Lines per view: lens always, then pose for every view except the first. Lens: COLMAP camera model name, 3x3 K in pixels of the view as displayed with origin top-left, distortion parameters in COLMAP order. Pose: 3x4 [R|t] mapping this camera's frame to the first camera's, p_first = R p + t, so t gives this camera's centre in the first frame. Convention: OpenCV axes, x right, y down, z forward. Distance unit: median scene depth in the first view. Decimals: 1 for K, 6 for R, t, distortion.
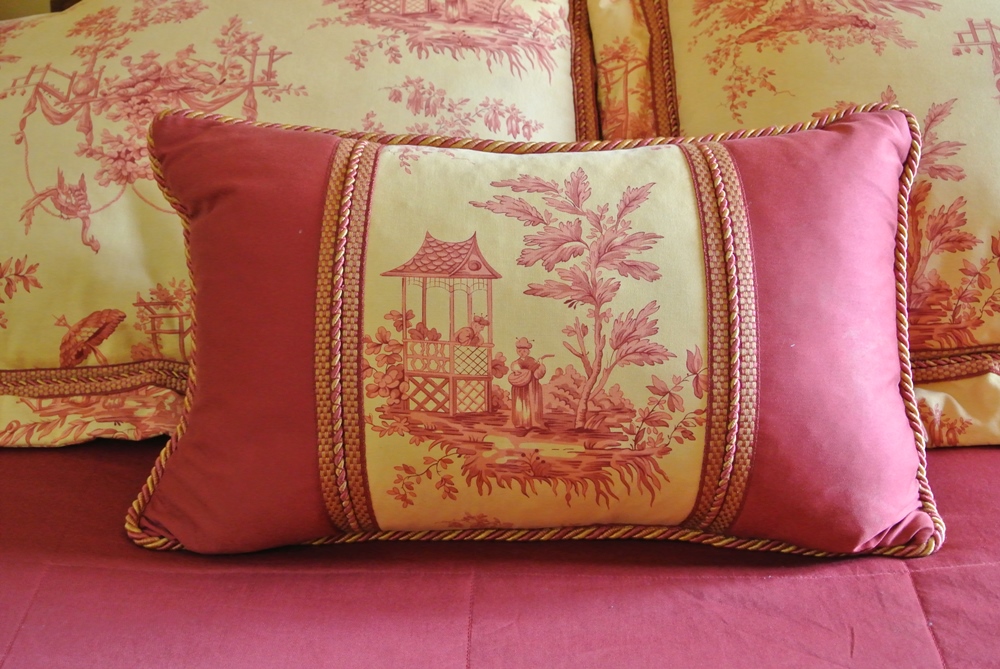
lens RADIAL K [[1406.7, 0, 500.0], [0, 1406.7, 334.5], [0, 0, 1]] dist [-0.015235, -0.030694]
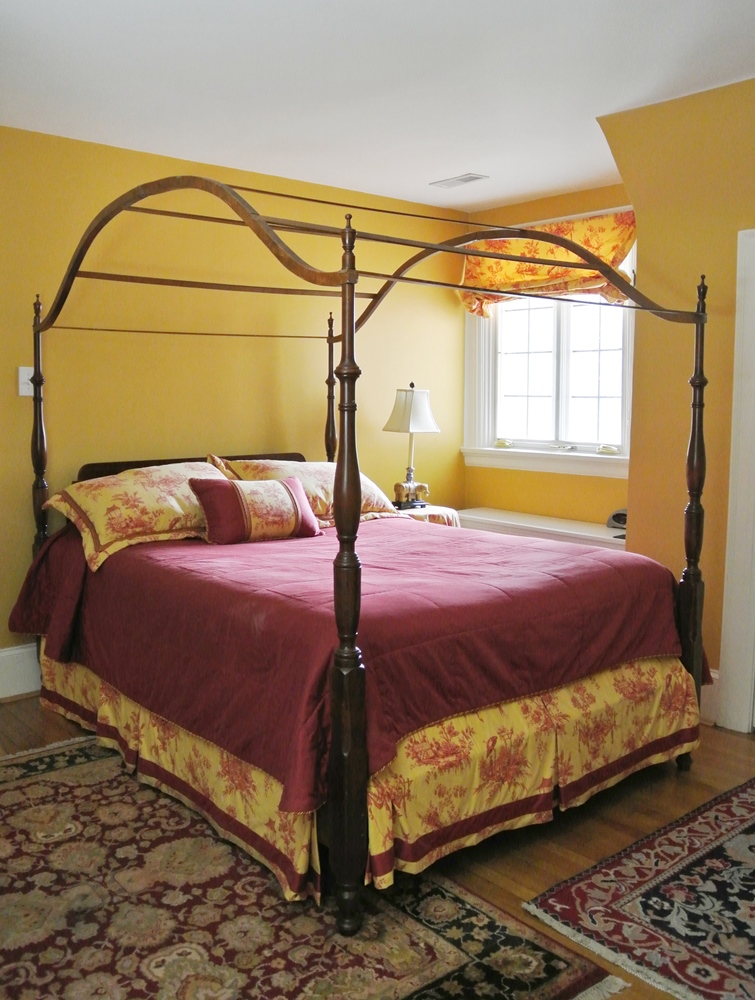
lens RADIAL K [[906.7, 0, 361.5], [0, 906.7, 470.5], [0, 0, 1]] dist [-0.082303, 0.032945]
pose [[0.757428, -0.007131, 0.652880, -2.032659], [0.261346, 0.919652, -0.293151, 1.024666], [-0.598332, 0.392668, 0.698434, -1.891695]]
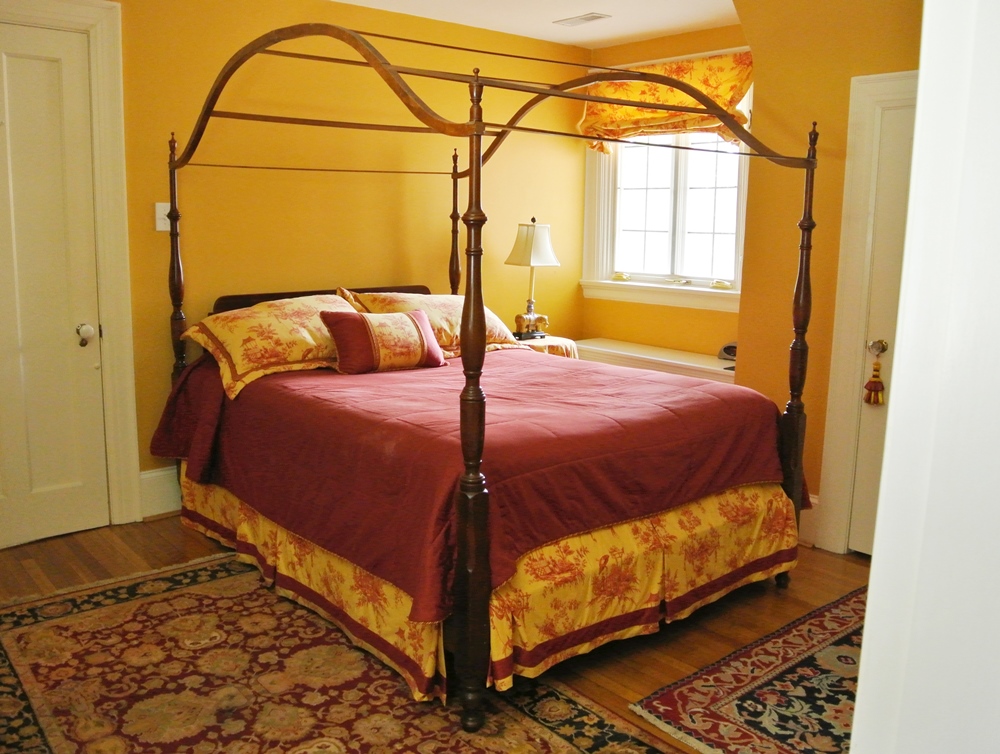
lens RADIAL K [[889.9, 0, 484.5], [0, 889.9, 367.6], [0, 0, 1]] dist [-0.084156, 0.034132]
pose [[0.755509, -0.054375, 0.652878, -2.116490], [0.255370, 0.942167, -0.217045, 1.021142], [-0.603318, 0.330704, 0.725701, -1.979392]]
